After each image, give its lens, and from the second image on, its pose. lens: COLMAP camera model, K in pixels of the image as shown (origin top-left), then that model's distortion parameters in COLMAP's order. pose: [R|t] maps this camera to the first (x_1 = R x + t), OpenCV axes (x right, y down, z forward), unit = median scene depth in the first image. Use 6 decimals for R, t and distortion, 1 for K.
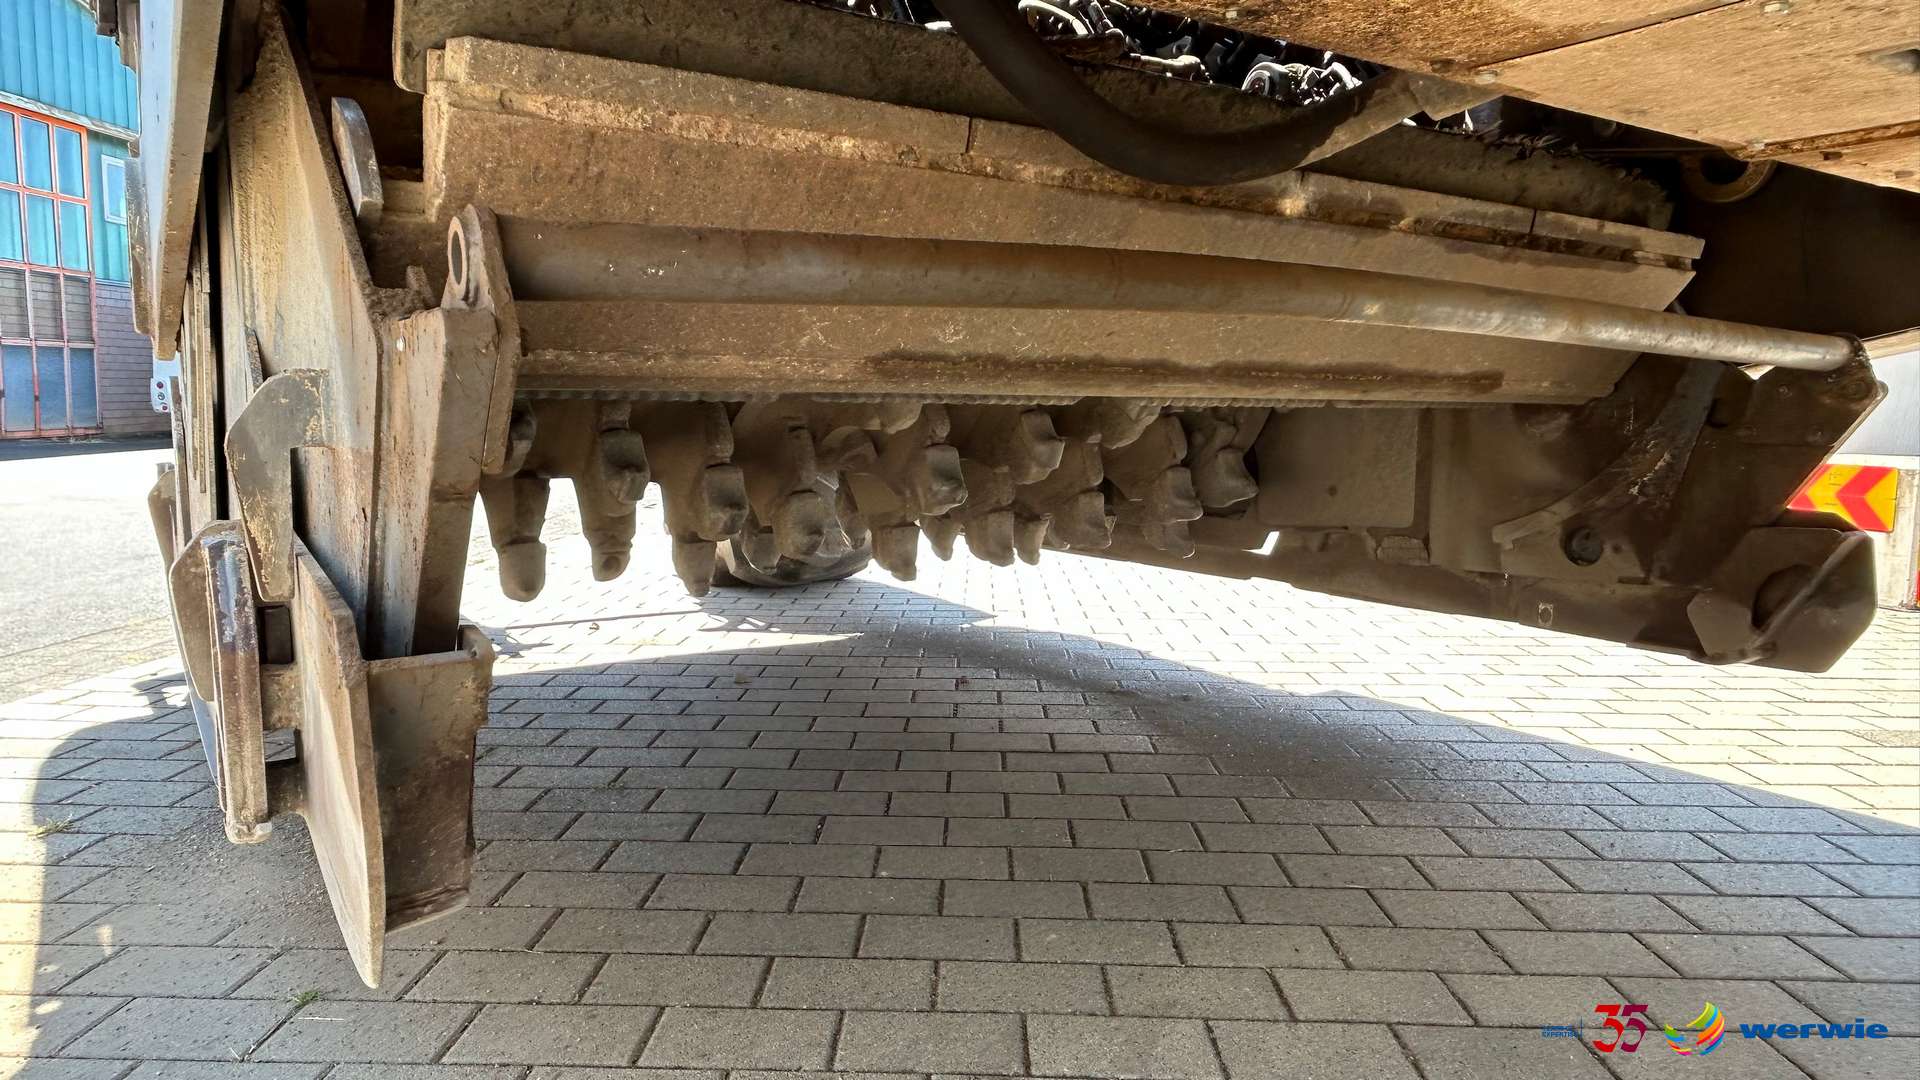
lens RADIAL K [[1246.7, 0, 961.3], [0, 1246.7, 549.8], [0, 0, 1]] dist [-0.007334, -0.000456]
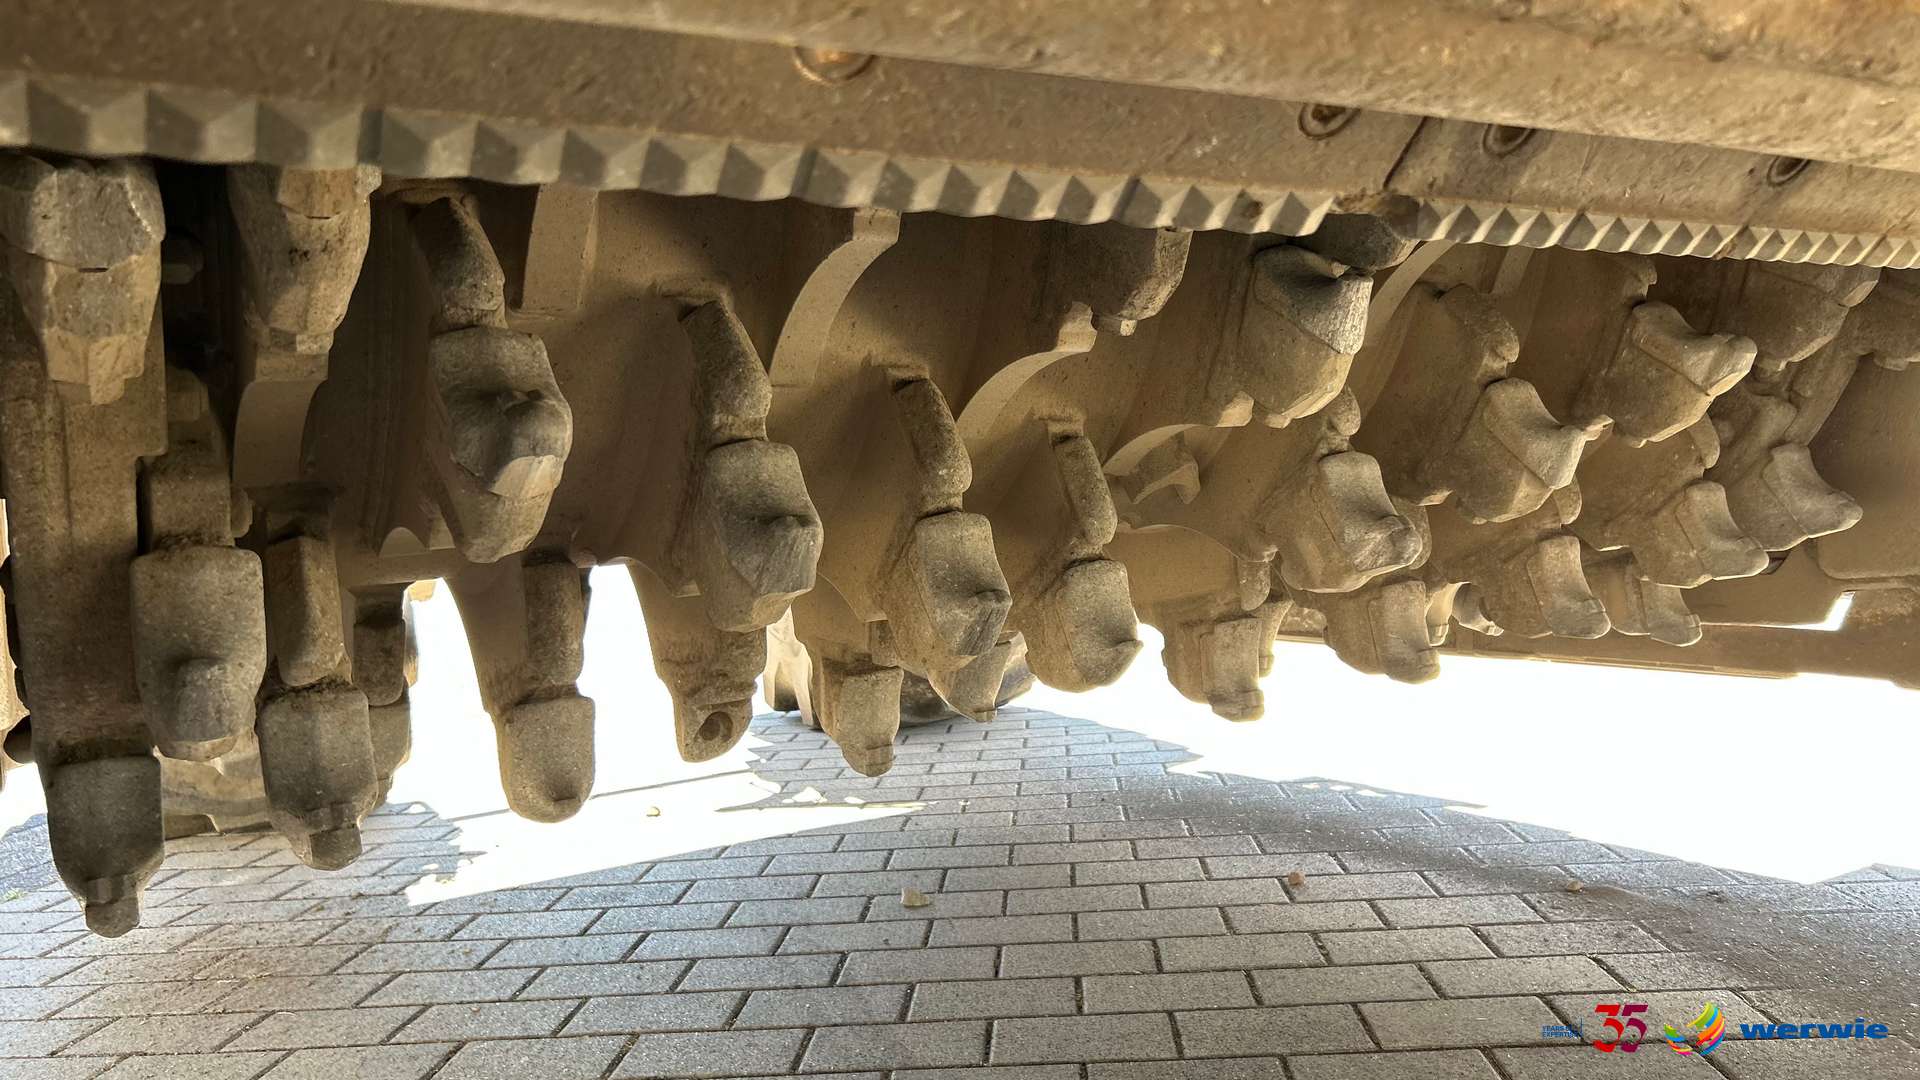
lens RADIAL K [[1391.6, 0, 962.0], [0, 1391.6, 530.1], [0, 0, 1]] dist [0.010403, -0.000035]
pose [[0.997213, -0.065490, -0.035727, -0.150107], [0.061963, 0.993811, -0.092199, -0.009628], [0.041544, 0.089729, 0.995099, 0.415265]]
